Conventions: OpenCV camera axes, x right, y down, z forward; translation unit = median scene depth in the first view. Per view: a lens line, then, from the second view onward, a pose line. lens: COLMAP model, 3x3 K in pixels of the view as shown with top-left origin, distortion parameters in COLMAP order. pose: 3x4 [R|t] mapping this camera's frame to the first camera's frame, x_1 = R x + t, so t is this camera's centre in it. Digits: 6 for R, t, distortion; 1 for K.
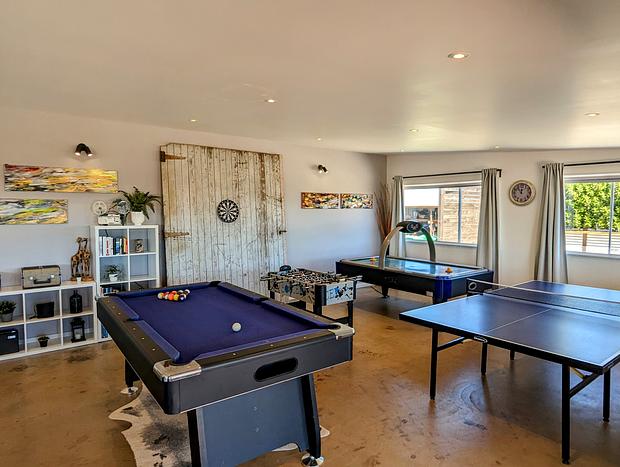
lens RADIAL K [[390.8, 0, 313.7], [0, 390.8, 230.9], [0, 0, 1]] dist [0.002043, -0.003883]
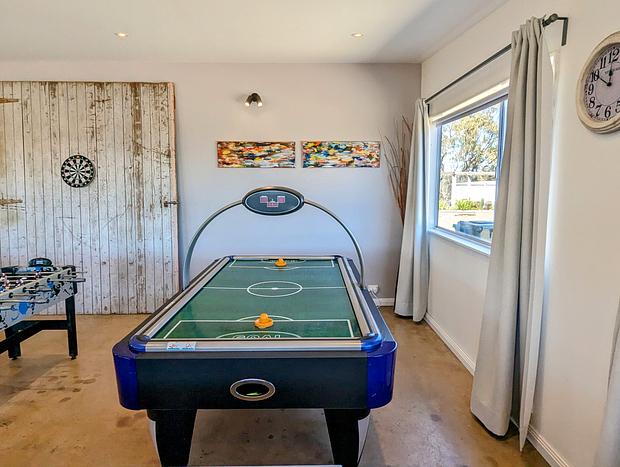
lens RADIAL K [[390.8, 0, 313.7], [0, 390.8, 230.9], [0, 0, 1]] dist [0.002043, -0.003883]
pose [[0.798295, 0.074008, -0.597702, 0.557955], [-0.031481, 0.996192, 0.081304, -0.014206], [0.601443, -0.046089, 0.797585, 0.691202]]
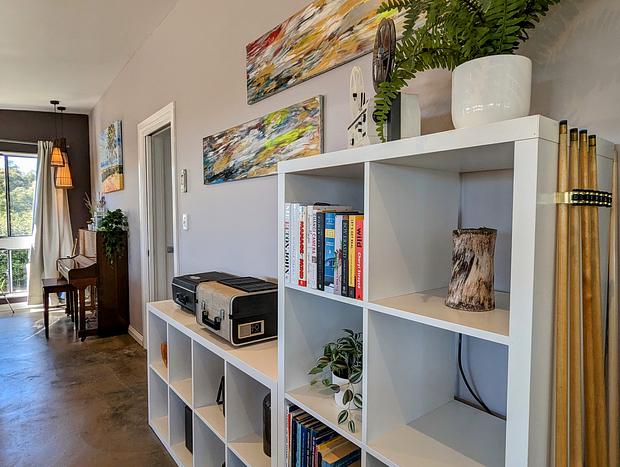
lens RADIAL K [[390.8, 0, 313.7], [0, 390.8, 230.9], [0, 0, 1]] dist [0.002043, -0.003883]
pose [[0.006326, 0.040915, -0.999143, -0.239160], [-0.055974, 0.997611, 0.040498, 0.016878], [0.998412, 0.055670, 0.008601, 0.800032]]
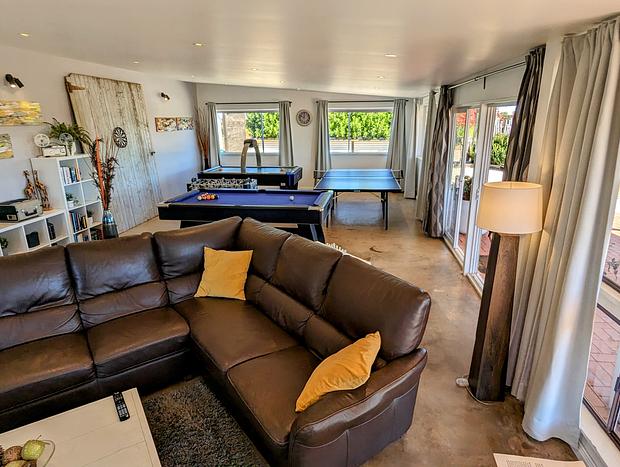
lens RADIAL K [[390.8, 0, 313.7], [0, 390.8, 230.9], [0, 0, 1]] dist [0.002043, -0.003883]
pose [[0.710943, -0.203541, 0.673150, -0.643590], [0.050858, 0.969574, 0.239458, -0.030786], [-0.701408, -0.136006, 0.699664, -0.227258]]
